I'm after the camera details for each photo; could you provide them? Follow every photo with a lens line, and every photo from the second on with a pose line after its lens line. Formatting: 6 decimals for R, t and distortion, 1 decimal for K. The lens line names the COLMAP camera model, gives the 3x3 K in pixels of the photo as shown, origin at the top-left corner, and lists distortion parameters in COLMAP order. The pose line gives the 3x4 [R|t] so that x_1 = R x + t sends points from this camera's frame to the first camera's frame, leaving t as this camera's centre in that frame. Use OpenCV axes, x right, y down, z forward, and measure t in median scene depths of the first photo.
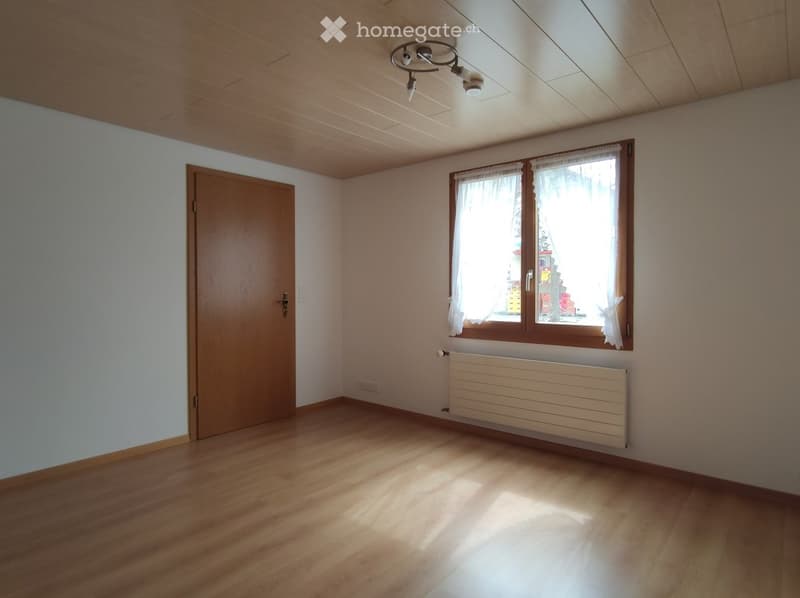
lens RADIAL K [[470.1, 0, 417.4], [0, 470.1, 302.3], [0, 0, 1]] dist [0.000776, 0.006516]
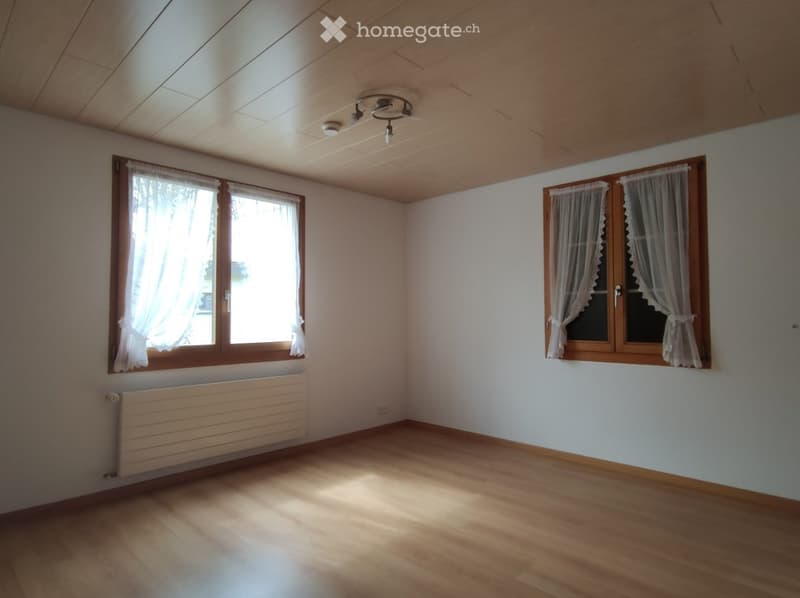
lens RADIAL K [[470.1, 0, 397.8], [0, 470.1, 295.9], [0, 0, 1]] dist [0.000776, 0.006516]
pose [[0.092133, 0.037294, 0.995048, -0.754852], [0.027383, 0.998826, -0.039971, -0.007887], [-0.995370, 0.030930, 0.091004, 0.578930]]
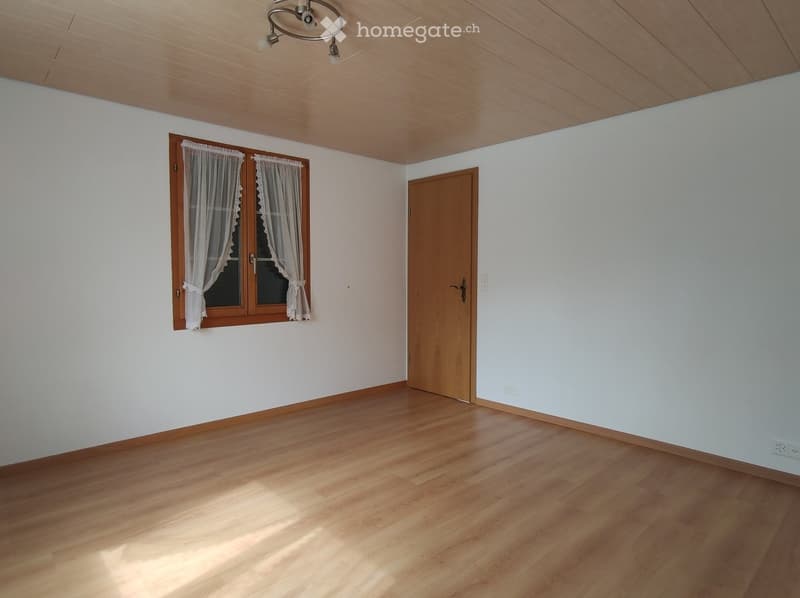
lens RADIAL K [[470.1, 0, 400.2], [0, 470.1, 299.3], [0, 0, 1]] dist [0.000776, 0.006516]
pose [[-0.988385, -0.002697, 0.151949, -0.203978], [0.008802, 0.997148, 0.074957, -0.031545], [-0.151718, 0.075424, -0.985542, 1.257371]]
